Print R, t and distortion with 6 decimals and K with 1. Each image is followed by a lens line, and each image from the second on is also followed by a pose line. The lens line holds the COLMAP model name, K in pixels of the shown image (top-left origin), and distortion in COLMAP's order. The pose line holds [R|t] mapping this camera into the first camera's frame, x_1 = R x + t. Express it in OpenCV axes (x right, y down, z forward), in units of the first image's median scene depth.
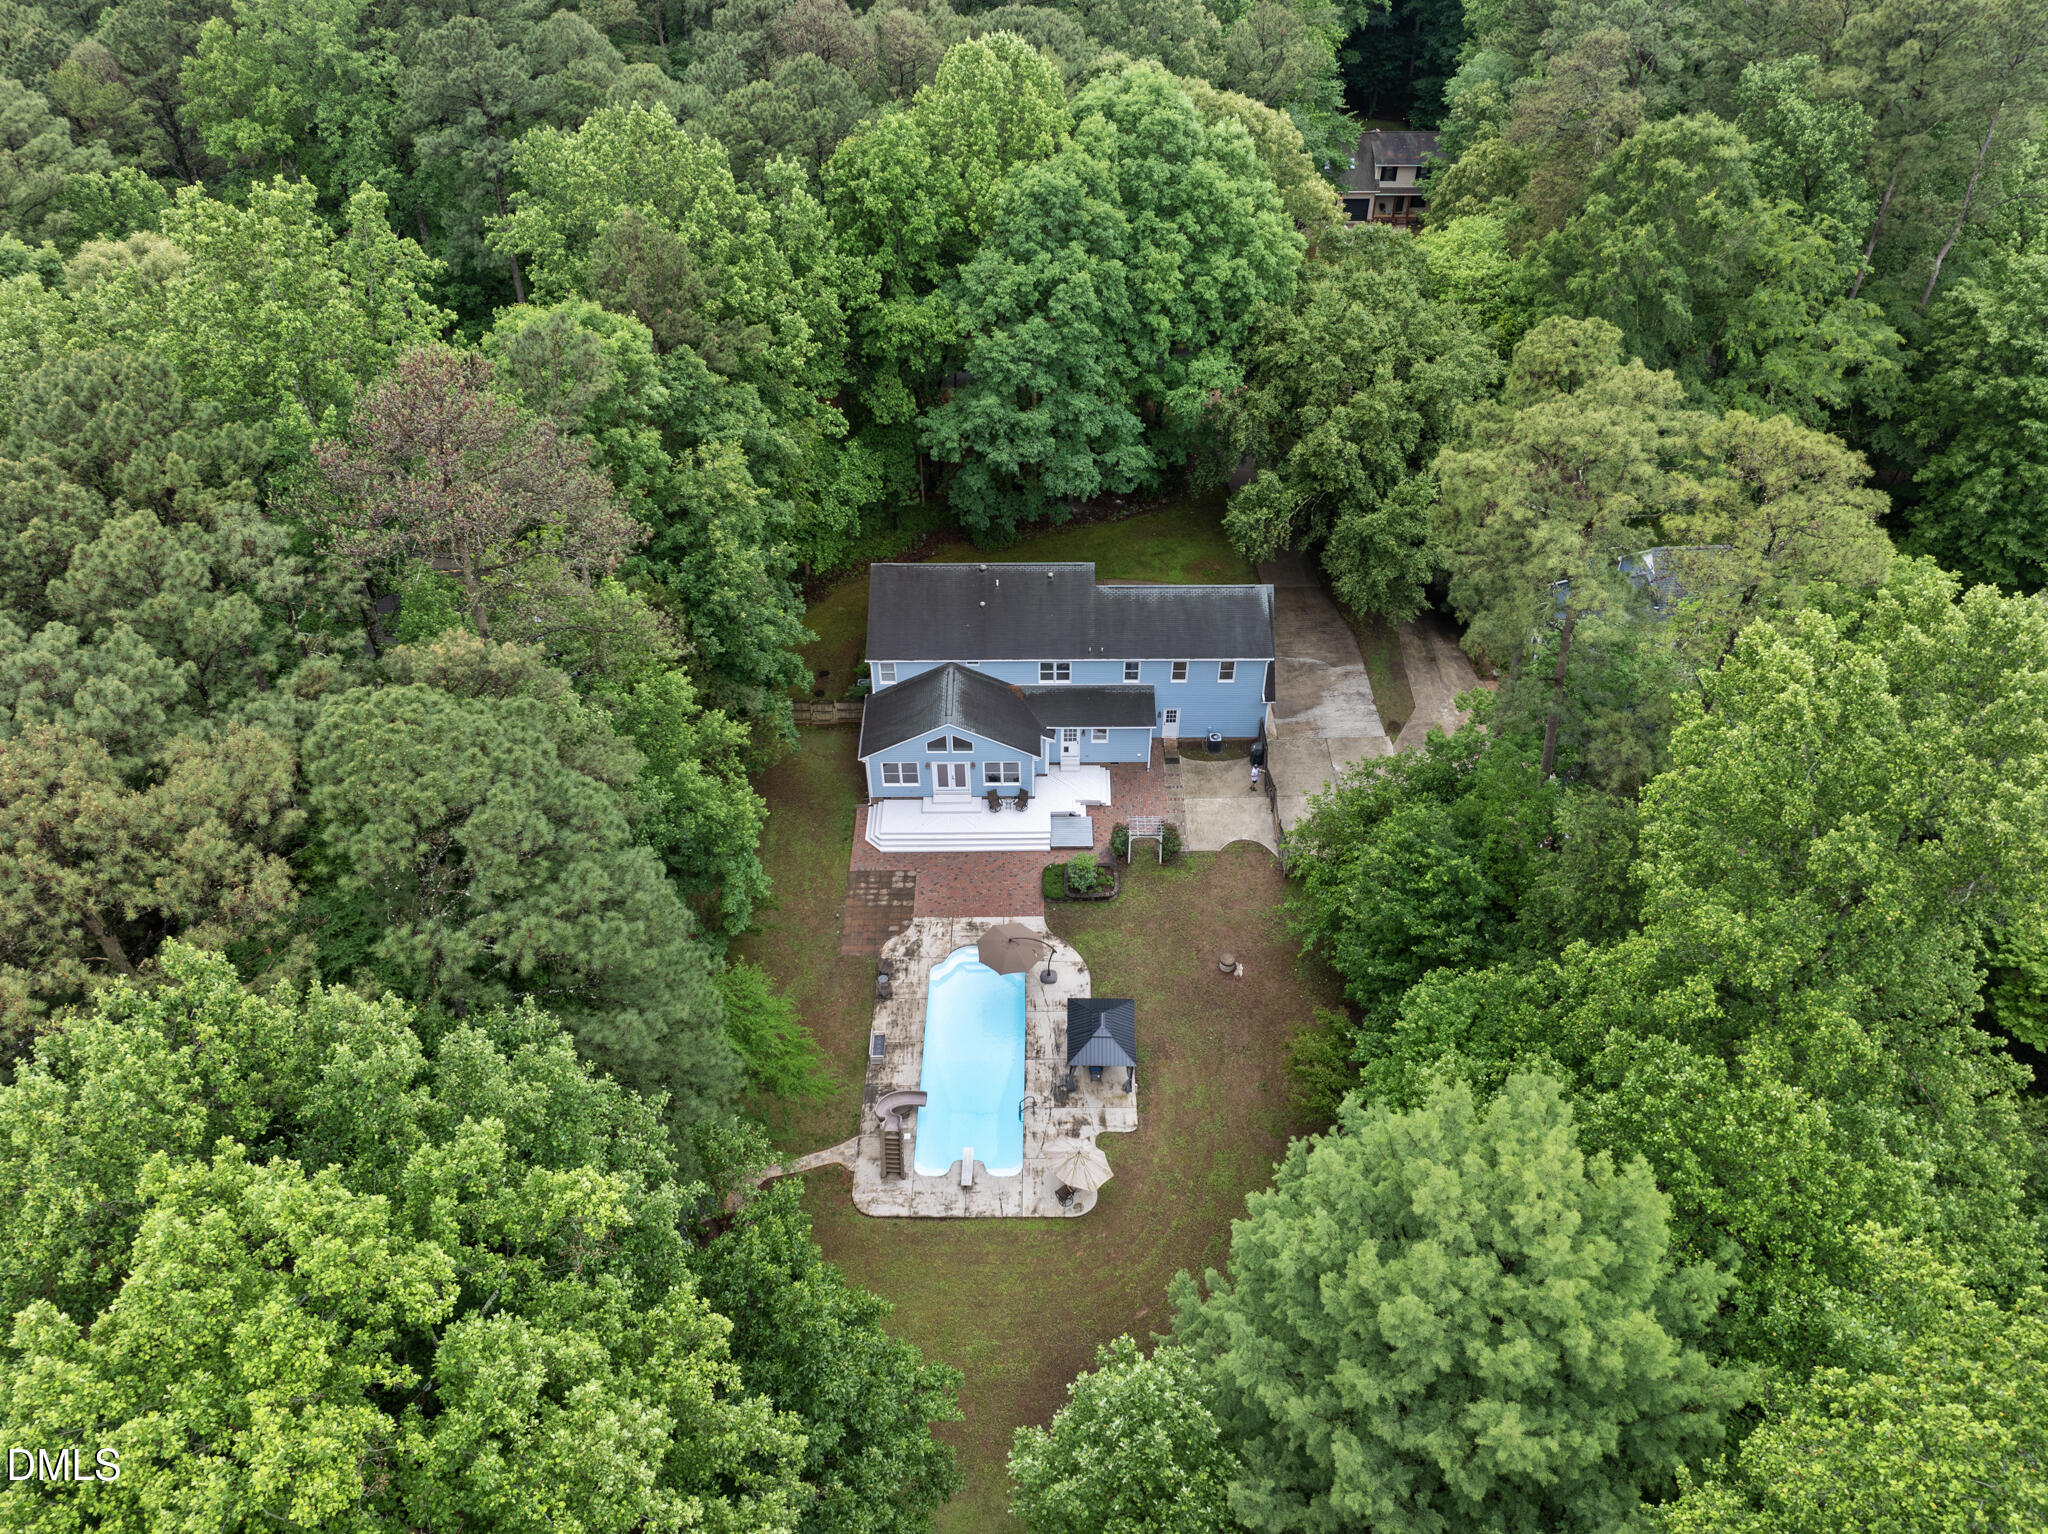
lens RADIAL K [[1427.6, 0, 1024.0], [0, 1427.6, 767.0], [0, 0, 1]] dist [-0.004975, -0.001538]
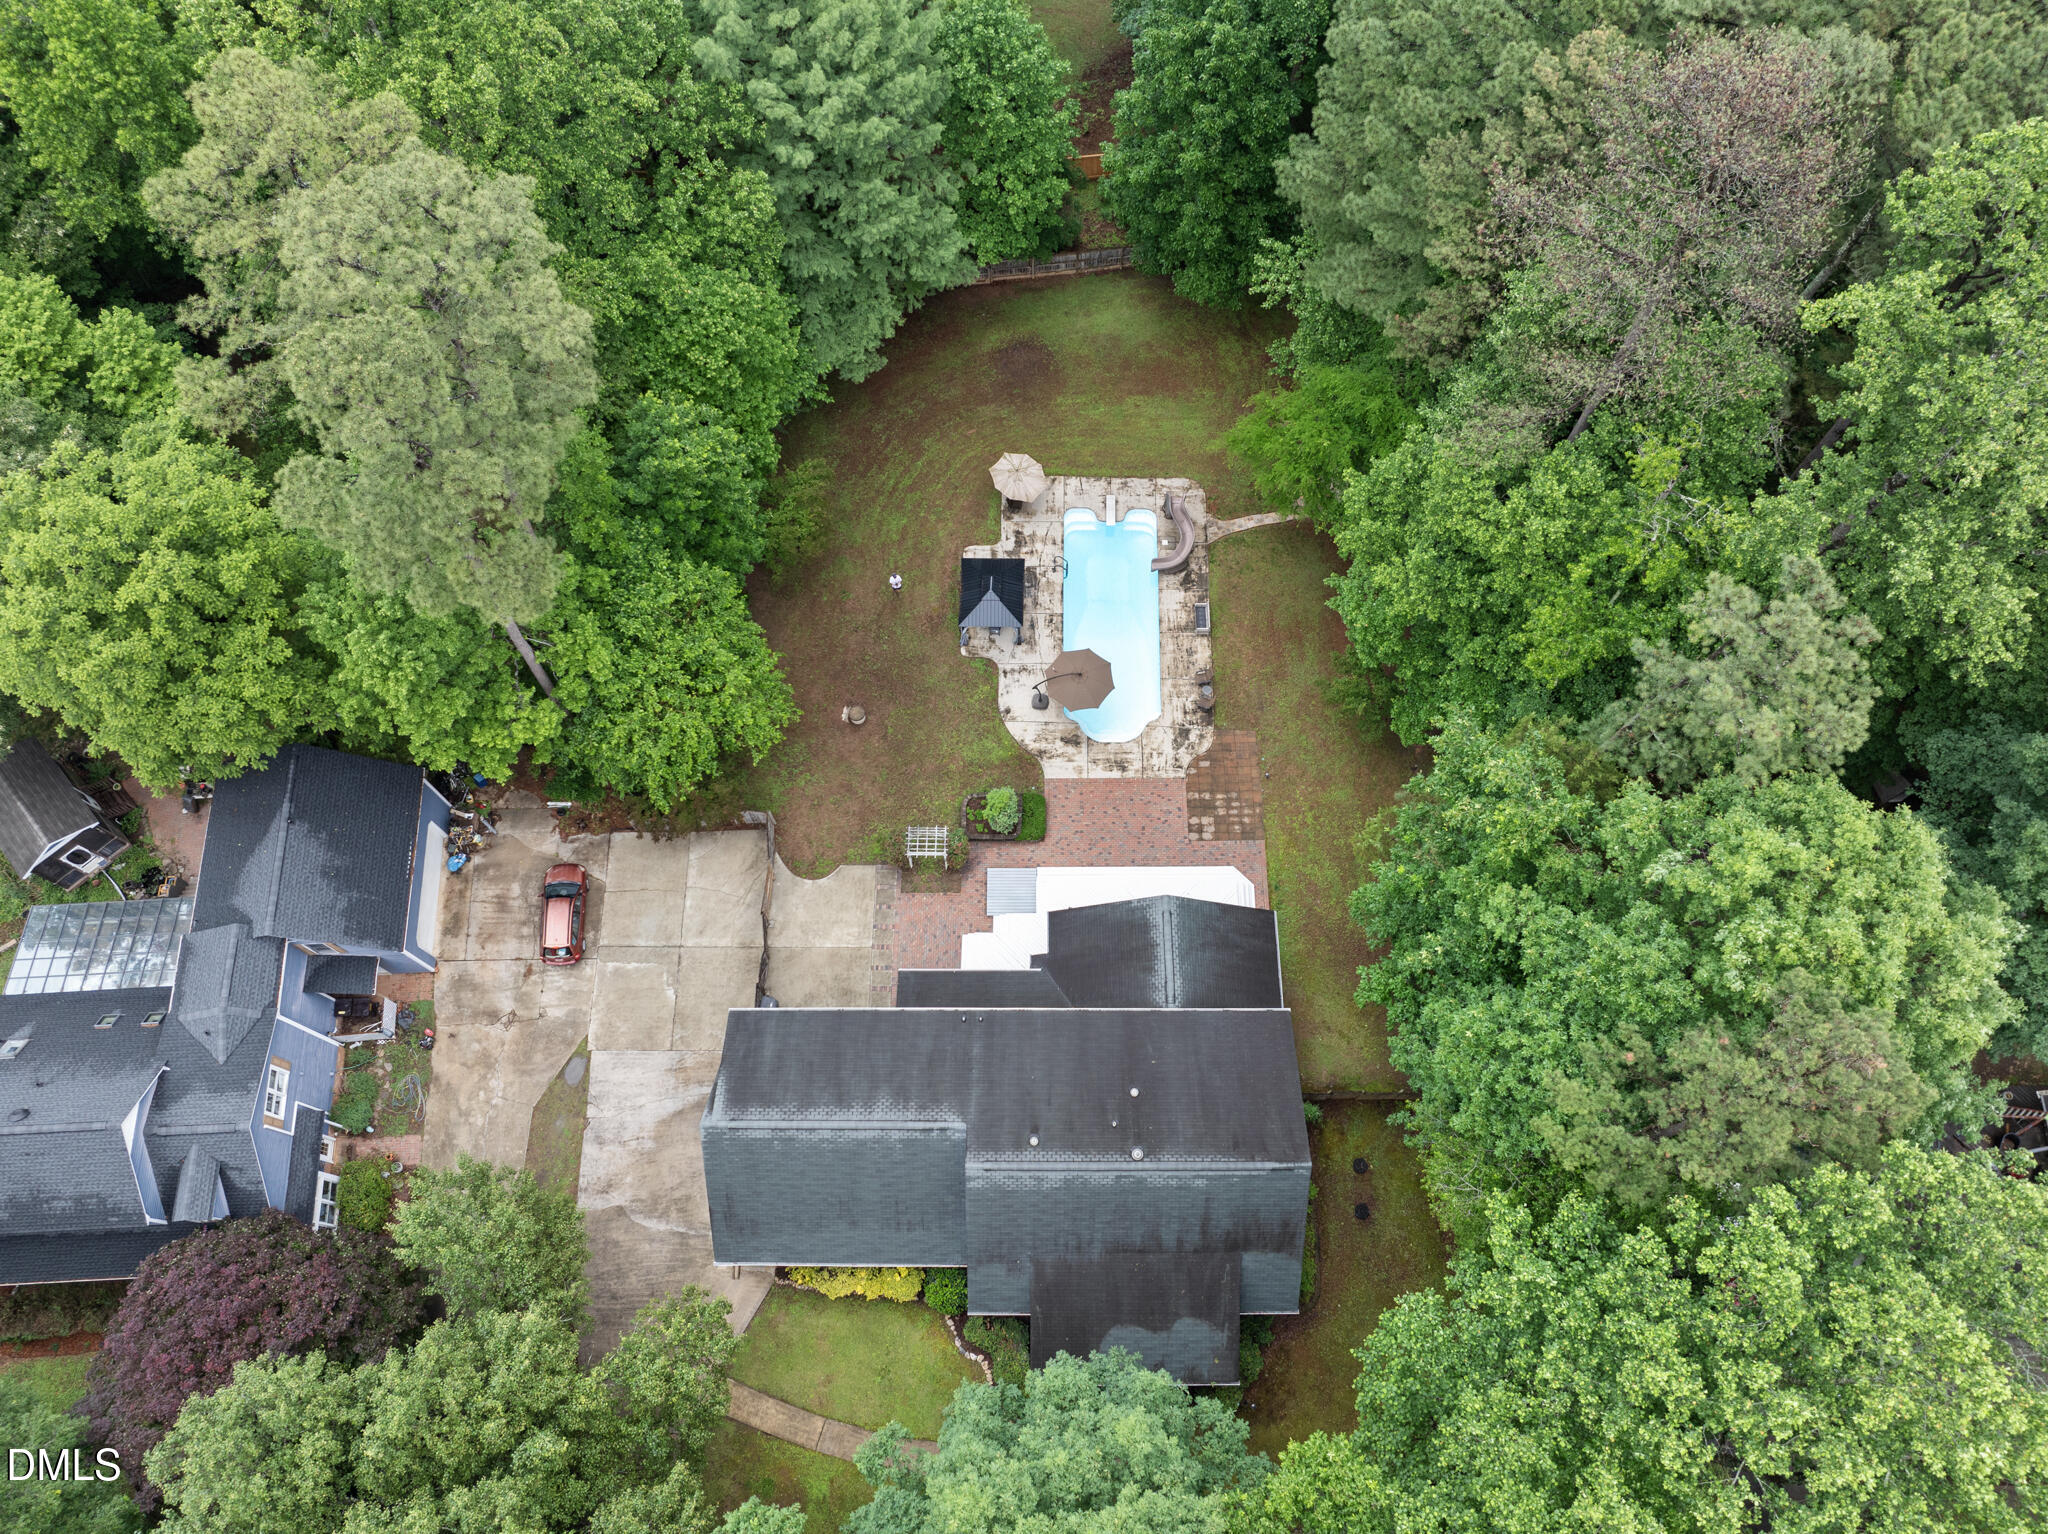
lens RADIAL K [[1427.6, 0, 1024.0], [0, 1427.6, 767.0], [0, 0, 1]] dist [-0.004975, -0.001538]
pose [[-0.999995, 0.000683, 0.003217, 0.026263], [0.002804, -0.334447, 0.942411, -0.829307], [0.001720, 0.942414, 0.334443, 0.738254]]
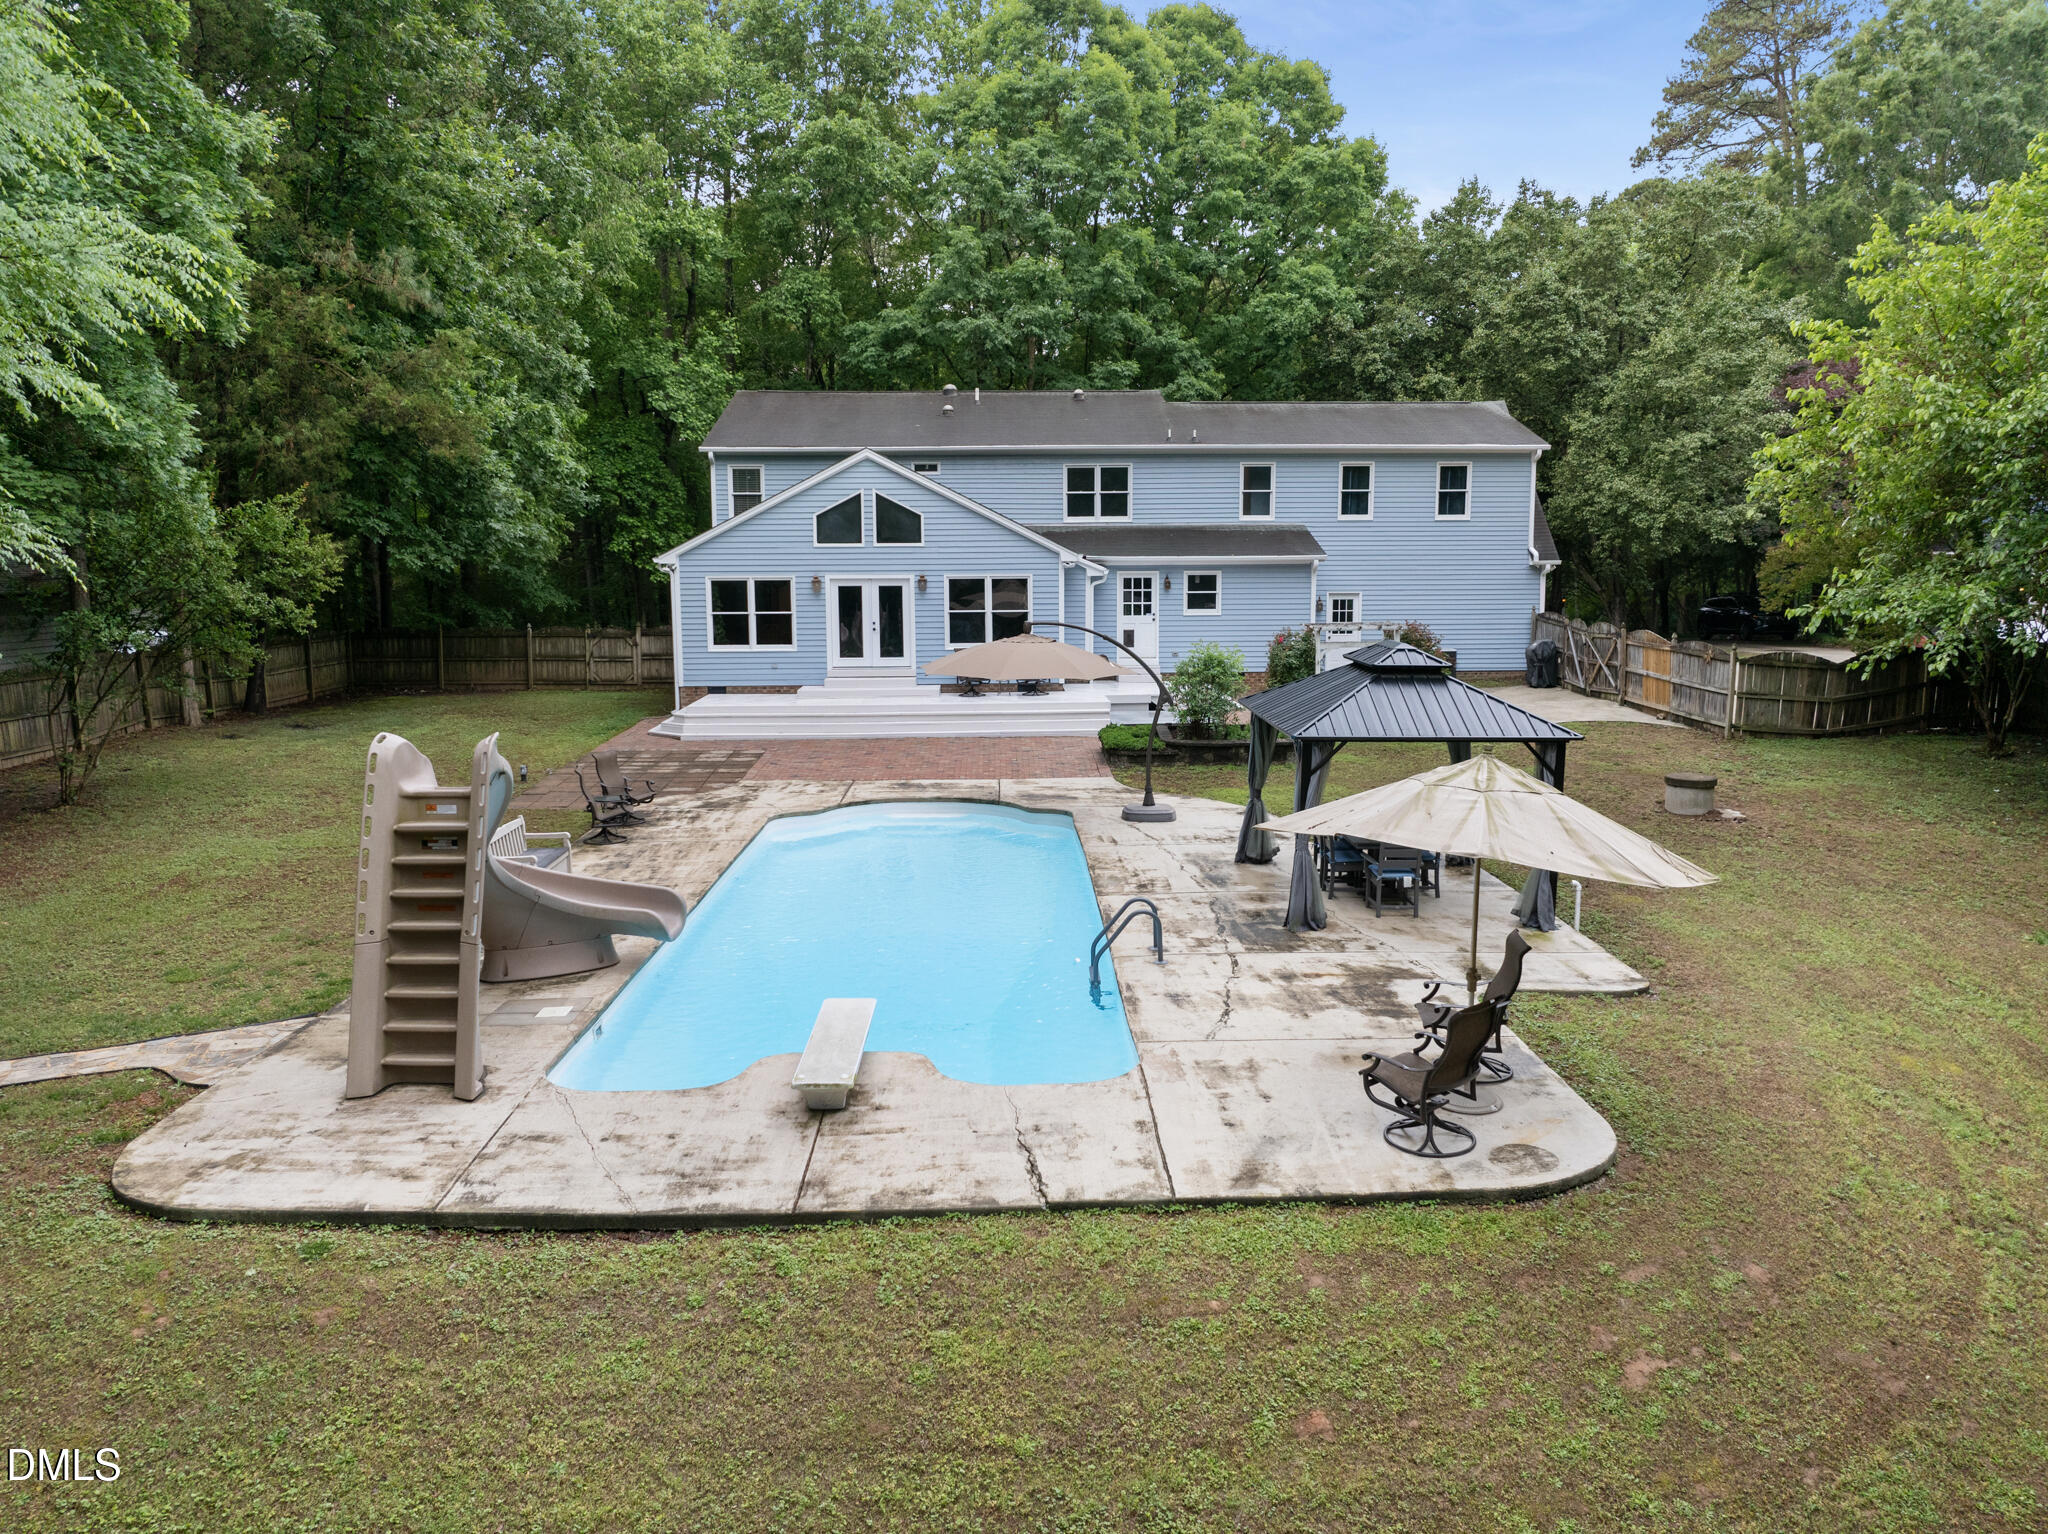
lens RADIAL K [[1431.0, 0, 1024.0], [0, 1431.0, 767.0], [0, 0, 1]] dist [-0.008964, -0.063547]
pose [[0.999636, -0.003033, 0.026806, -0.018836], [0.017521, 0.828555, -0.559634, 0.323530], [-0.020513, 0.559900, 0.828306, 0.760396]]
